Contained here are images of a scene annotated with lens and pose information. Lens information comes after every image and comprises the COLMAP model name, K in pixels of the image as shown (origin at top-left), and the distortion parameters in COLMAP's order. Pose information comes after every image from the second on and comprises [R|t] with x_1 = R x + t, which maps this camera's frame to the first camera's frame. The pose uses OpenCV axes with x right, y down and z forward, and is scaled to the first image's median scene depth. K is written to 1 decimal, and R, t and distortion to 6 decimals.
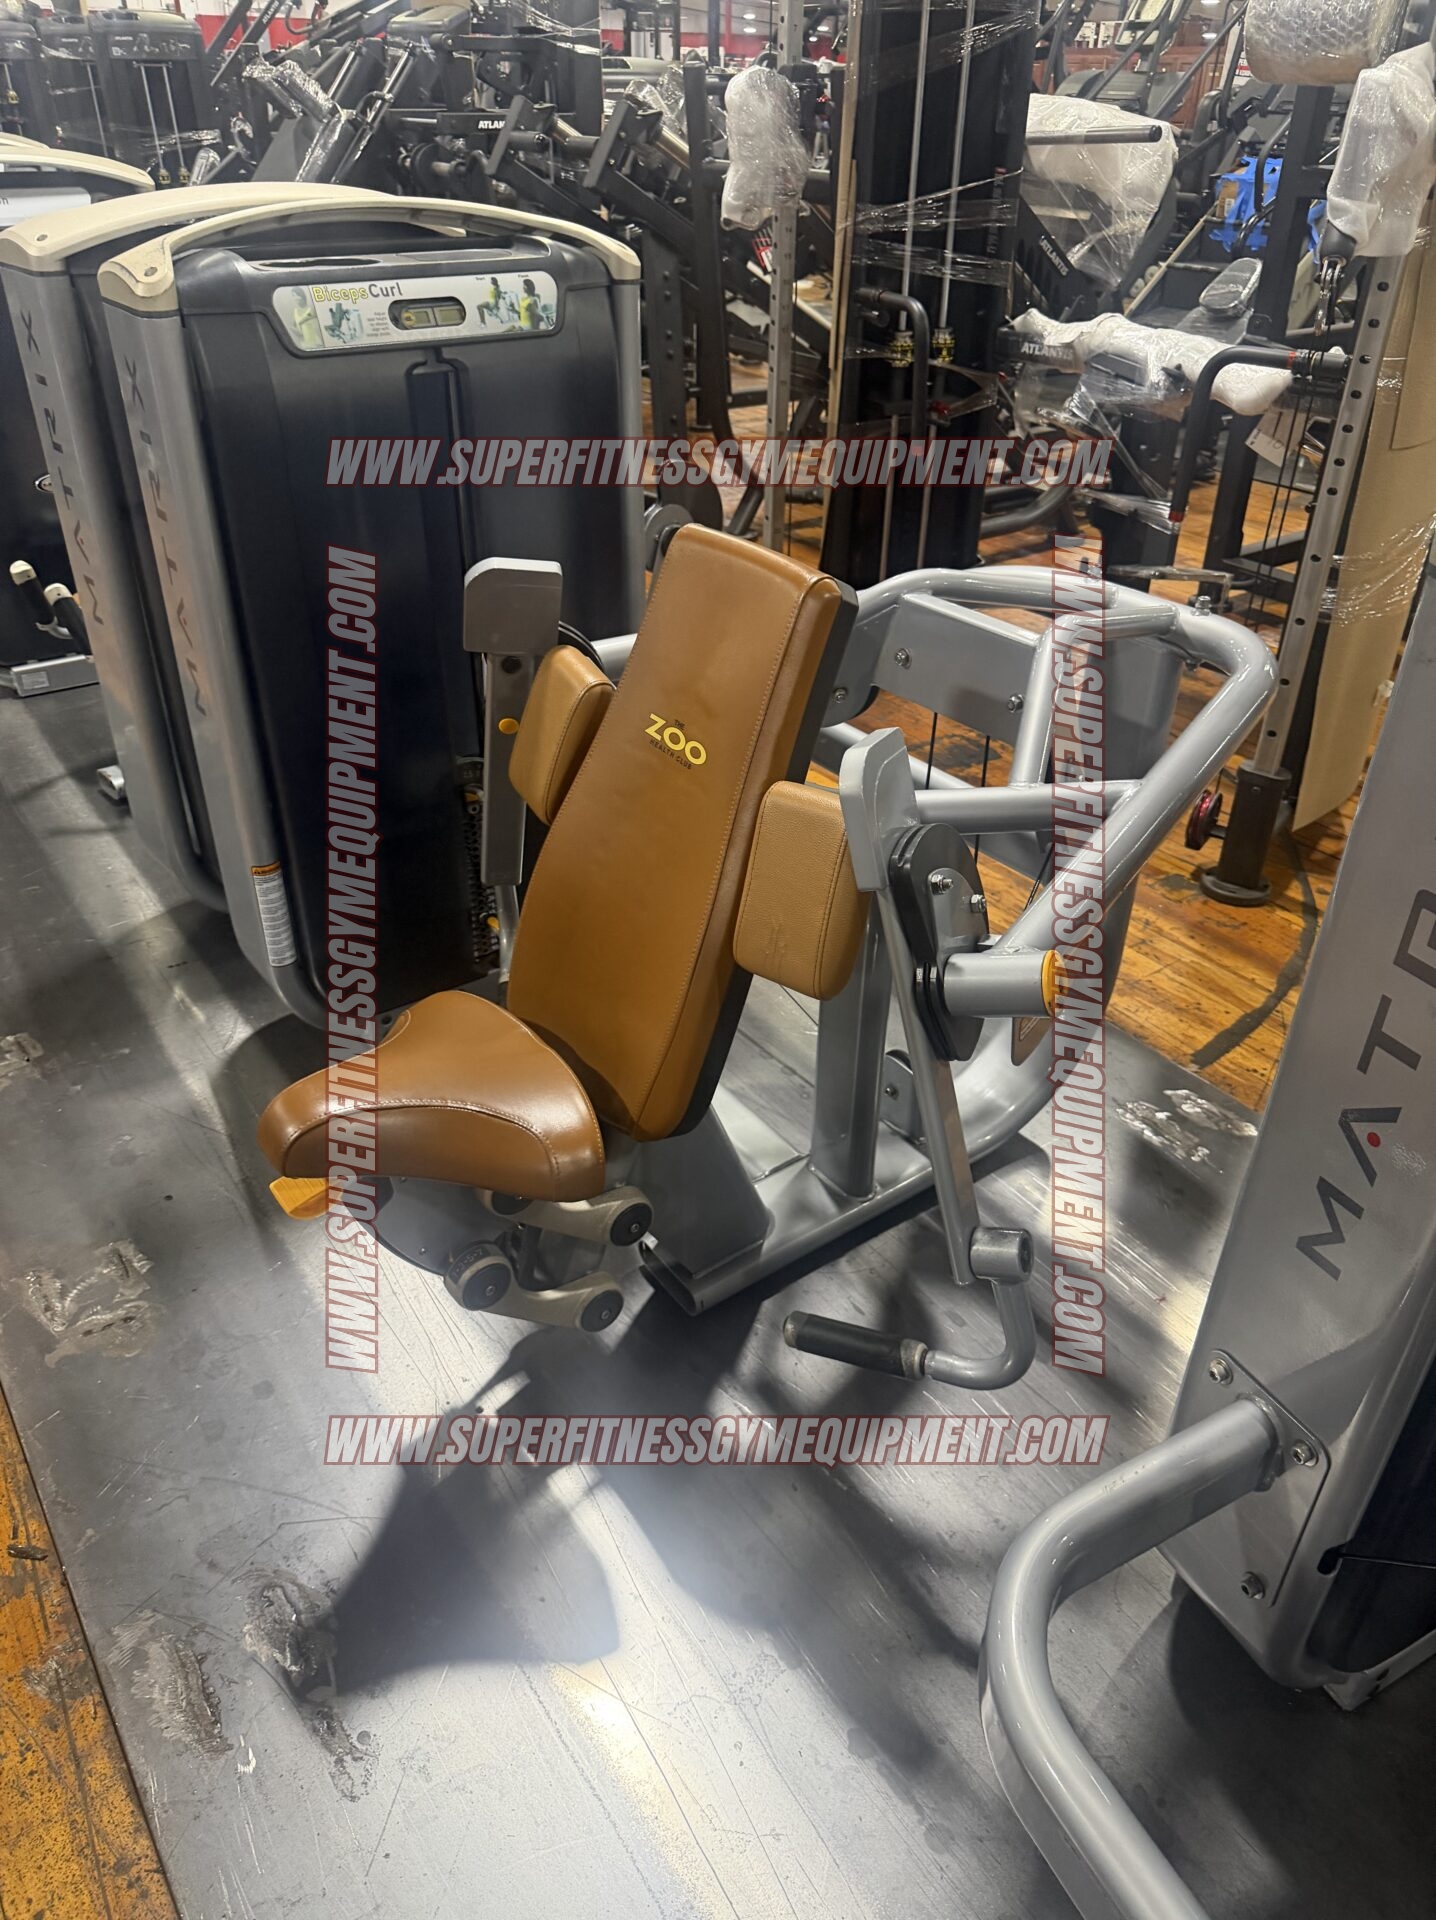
lens RADIAL K [[1360.9, 0, 706.2], [0, 1360.9, 930.5], [0, 0, 1]] dist [0.000018, -0.003334]
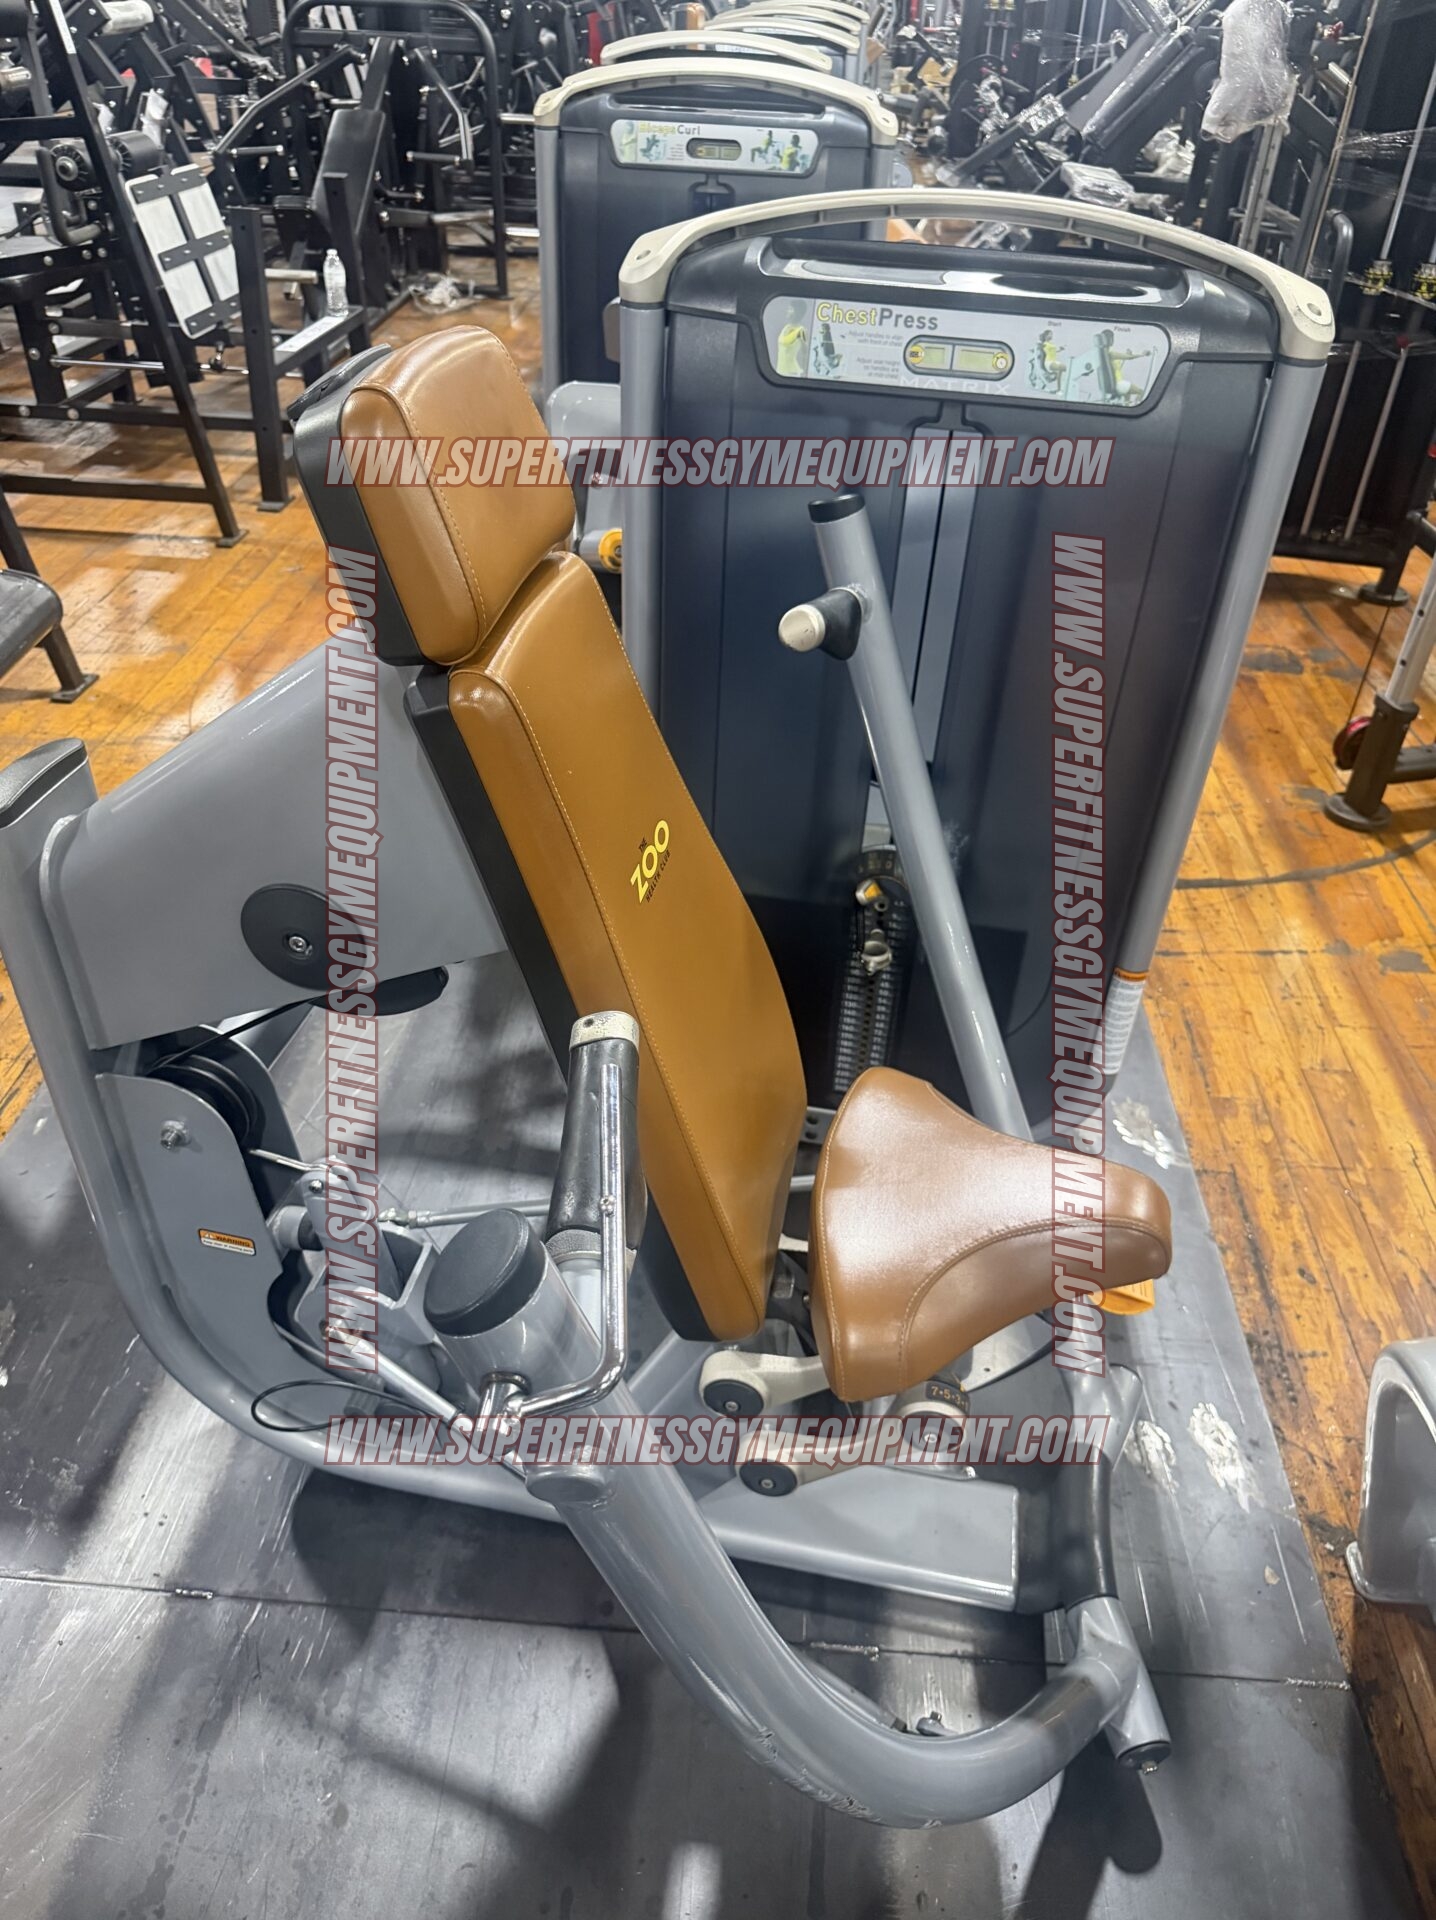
lens RADIAL K [[1374.9, 0, 718.0], [0, 1374.9, 960.0], [0, 0, 1]] dist [0.004964, -0.010800]
pose [[0.770764, 0.387907, -0.505422, 0.874072], [-0.360903, 0.919567, 0.155388, 0.124929], [0.525046, 0.062641, 0.848766, -0.217552]]
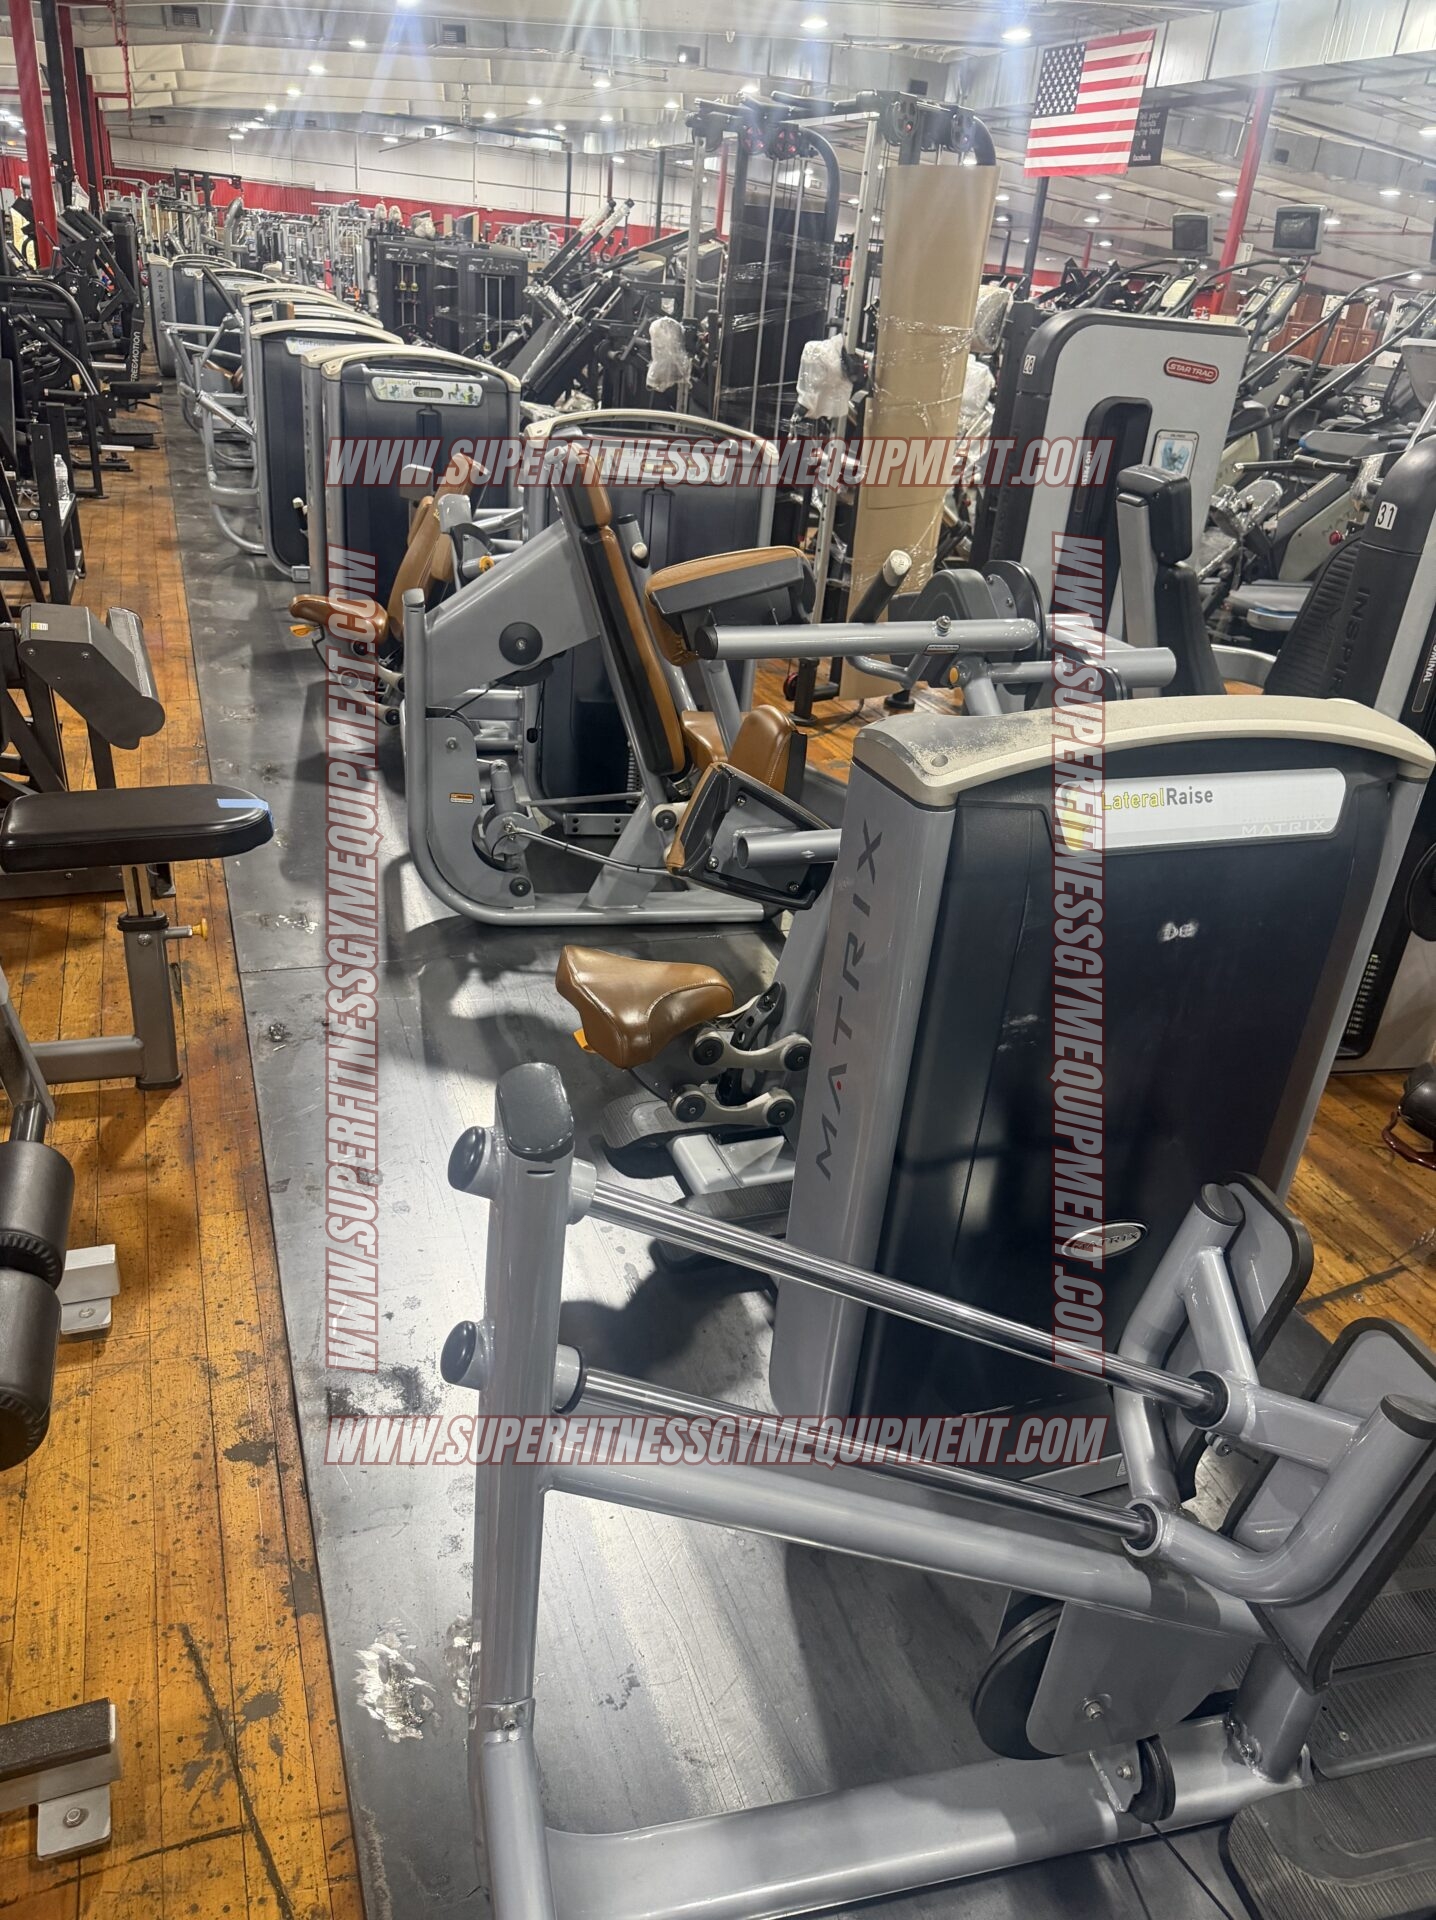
lens RADIAL K [[1374.9, 0, 718.0], [0, 1374.9, 960.0], [0, 0, 1]] dist [0.004964, -0.010800]
pose [[0.963754, 0.178780, -0.198028, 1.101641], [-0.199260, 0.975926, -0.088680, 0.793144], [0.177406, 0.124925, 0.976177, -1.466290]]
